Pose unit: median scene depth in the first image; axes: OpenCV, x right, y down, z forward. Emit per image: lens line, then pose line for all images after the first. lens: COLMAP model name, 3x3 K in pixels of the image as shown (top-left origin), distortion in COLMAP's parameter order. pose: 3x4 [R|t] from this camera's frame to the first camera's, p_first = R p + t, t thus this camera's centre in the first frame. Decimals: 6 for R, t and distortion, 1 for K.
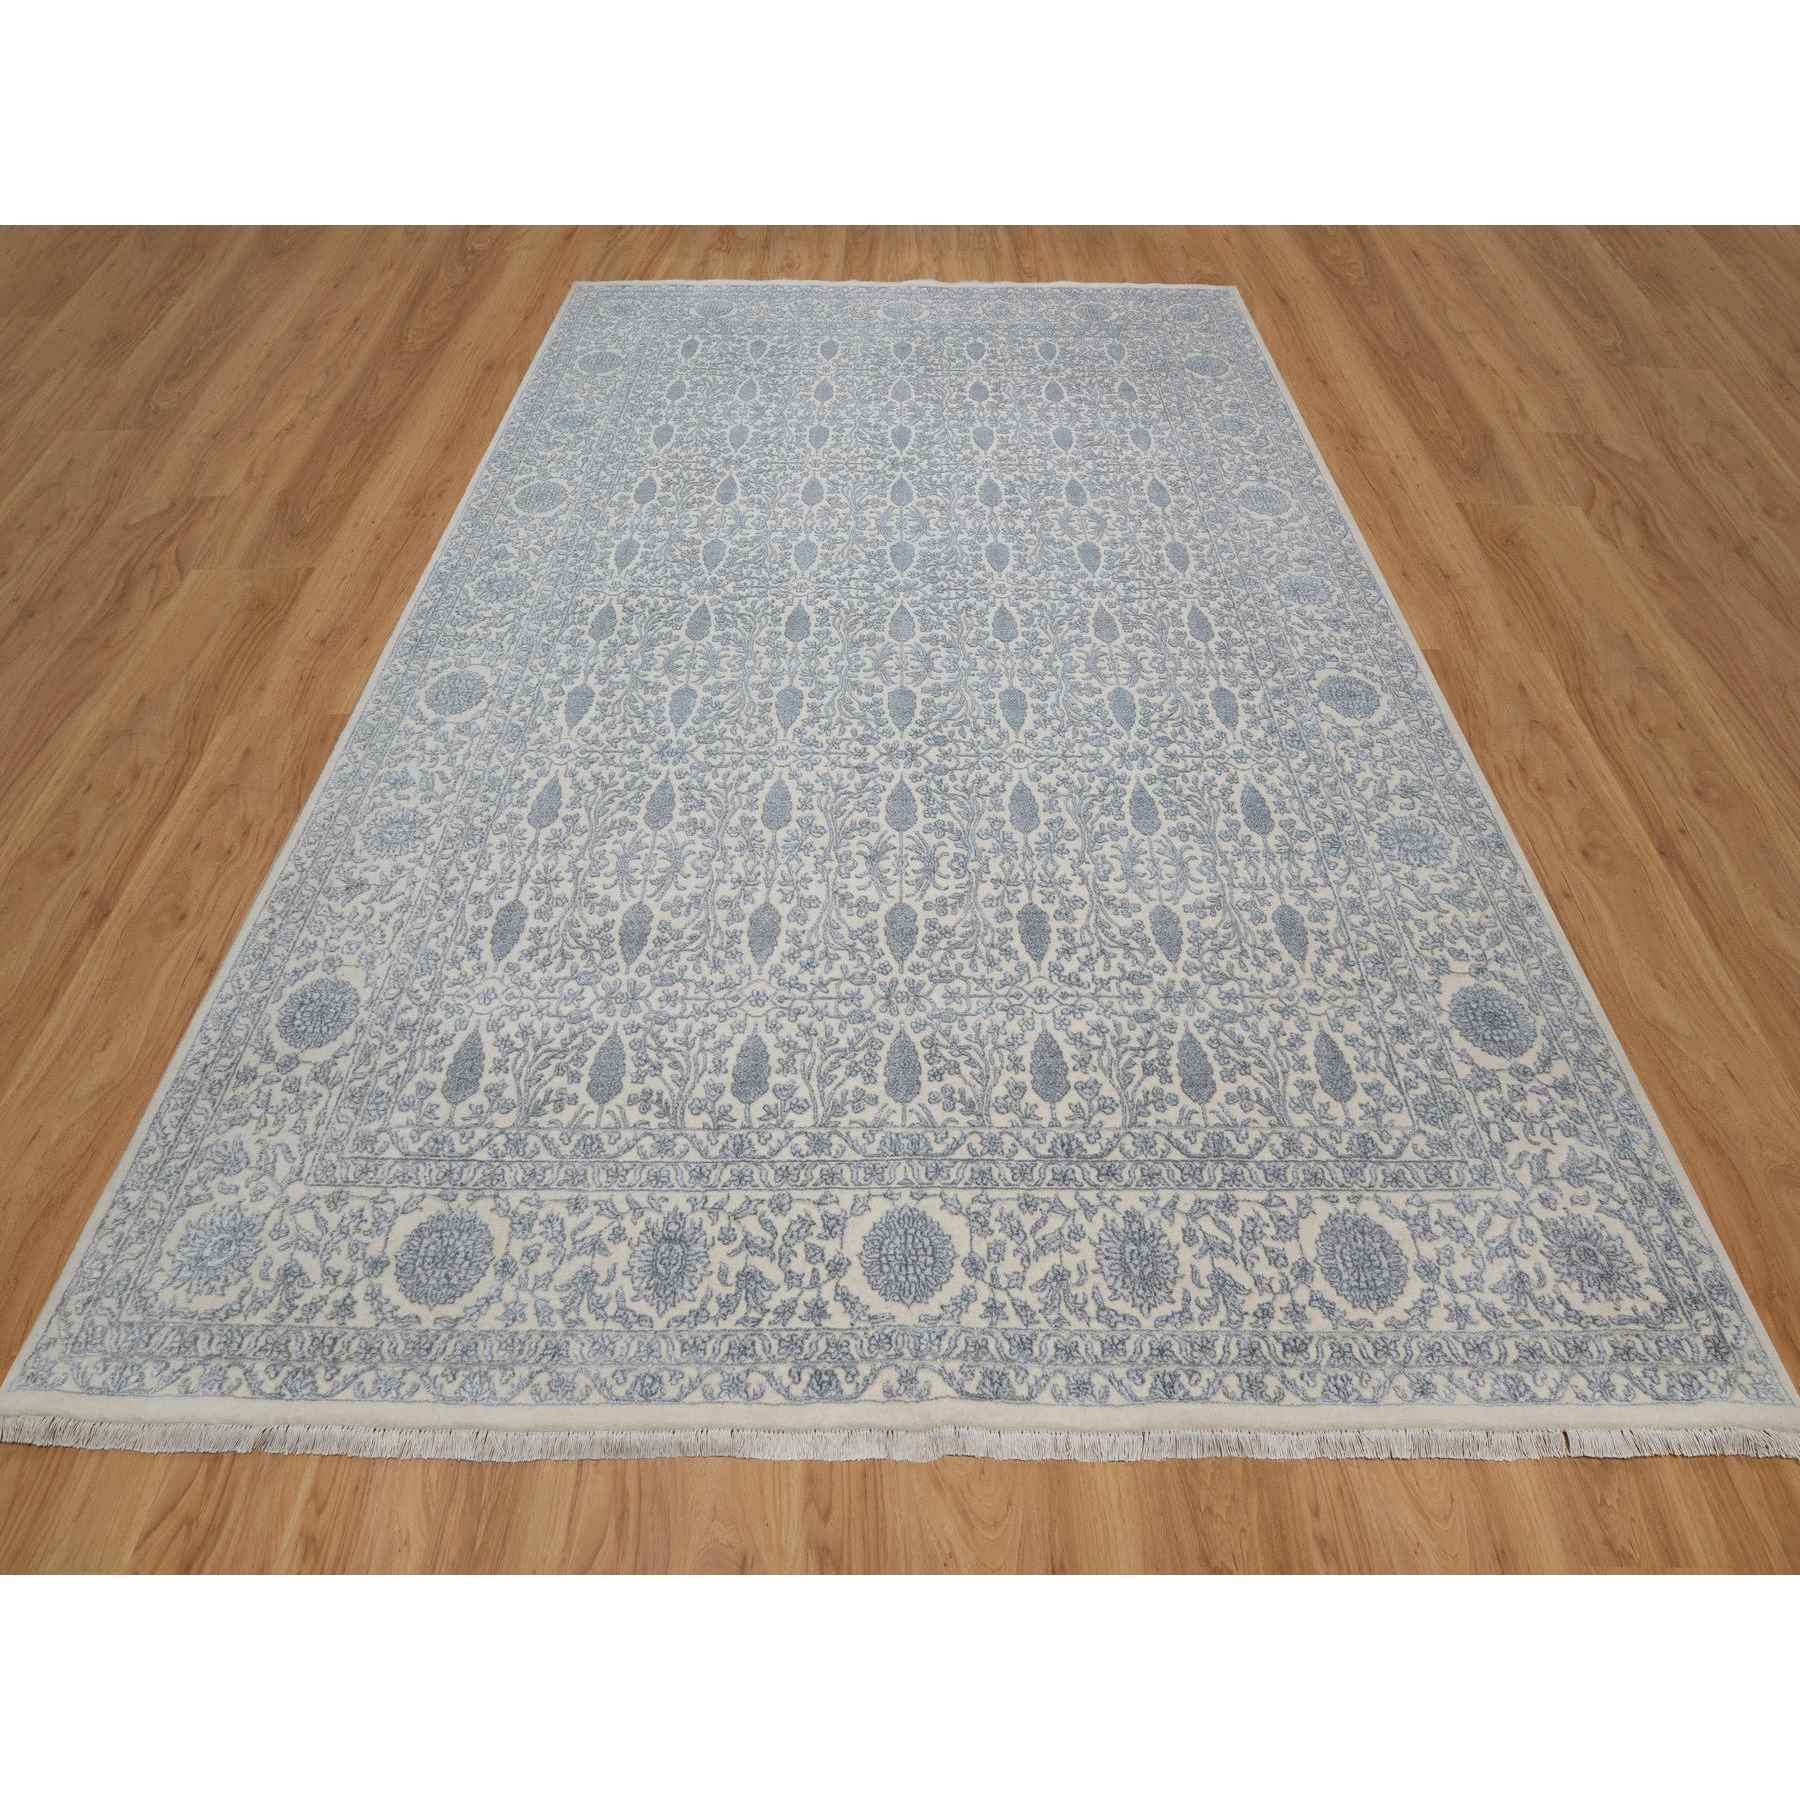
lens RADIAL K [[963.6, 0, 900.0], [0, 963.6, 900.0], [0, 0, 1]] dist [0.003133, 0.000305]
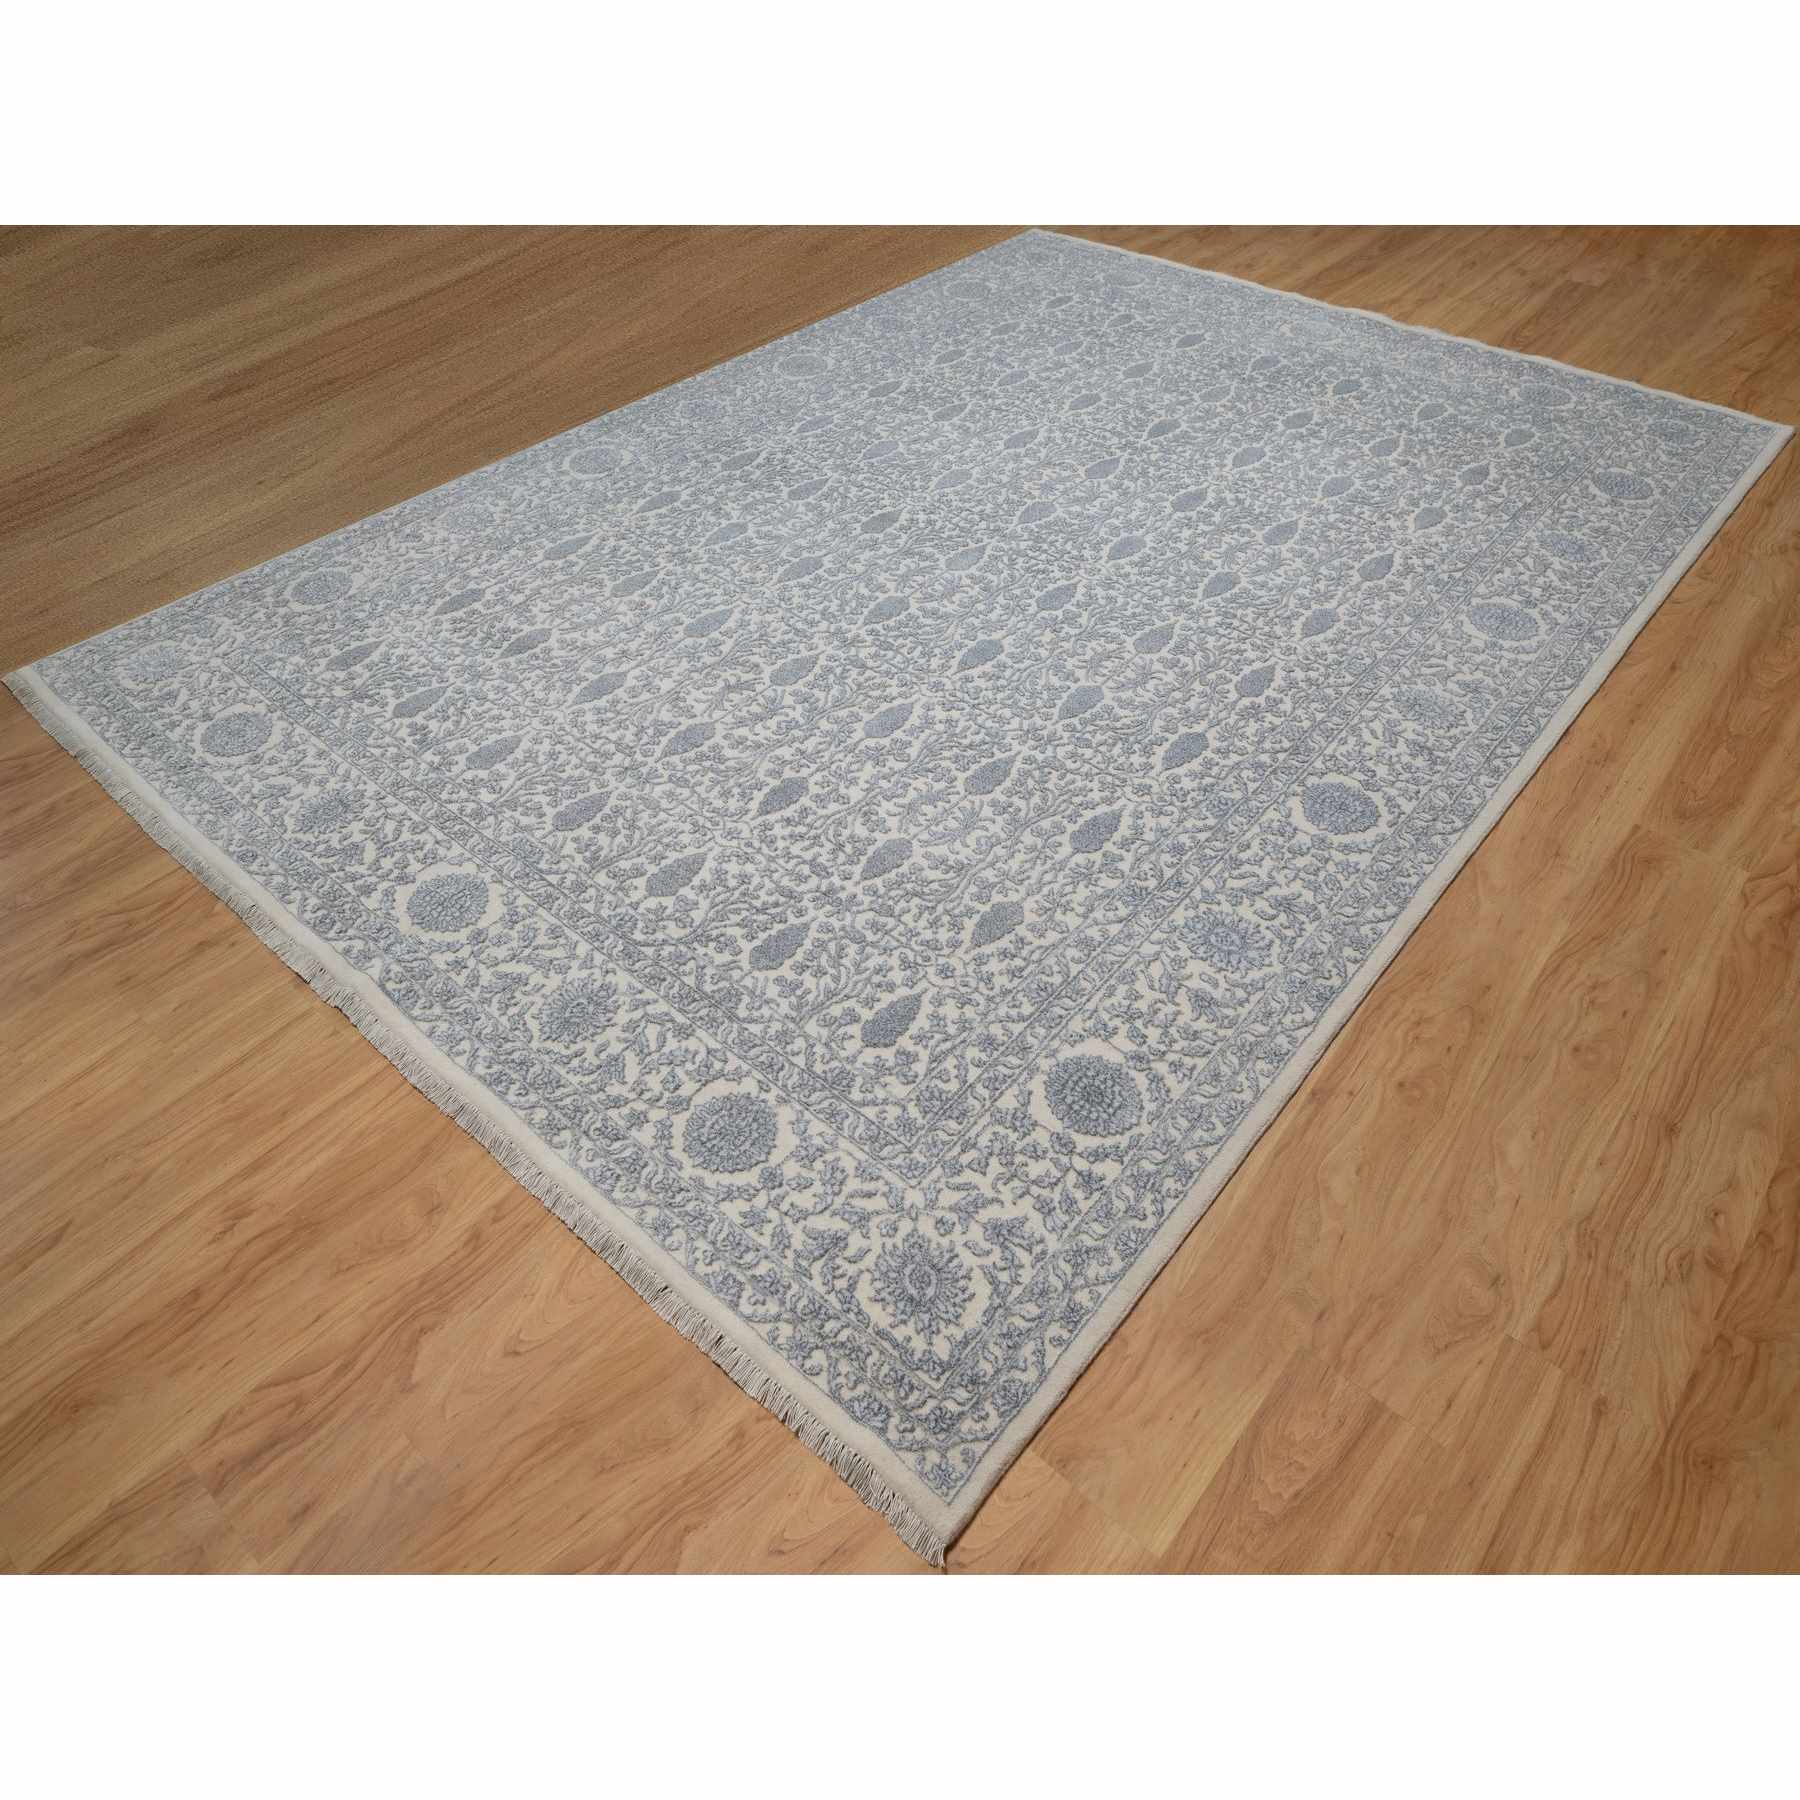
lens RADIAL K [[1080.0, 0, 900.0], [0, 1080.0, 900.0], [0, 0, 1]] dist [0.001139, -0.000401]
pose [[0.771515, 0.473909, -0.424470, 0.884332], [-0.497908, 0.865092, 0.060857, -0.005515], [0.396047, 0.164395, 0.903394, -0.019711]]
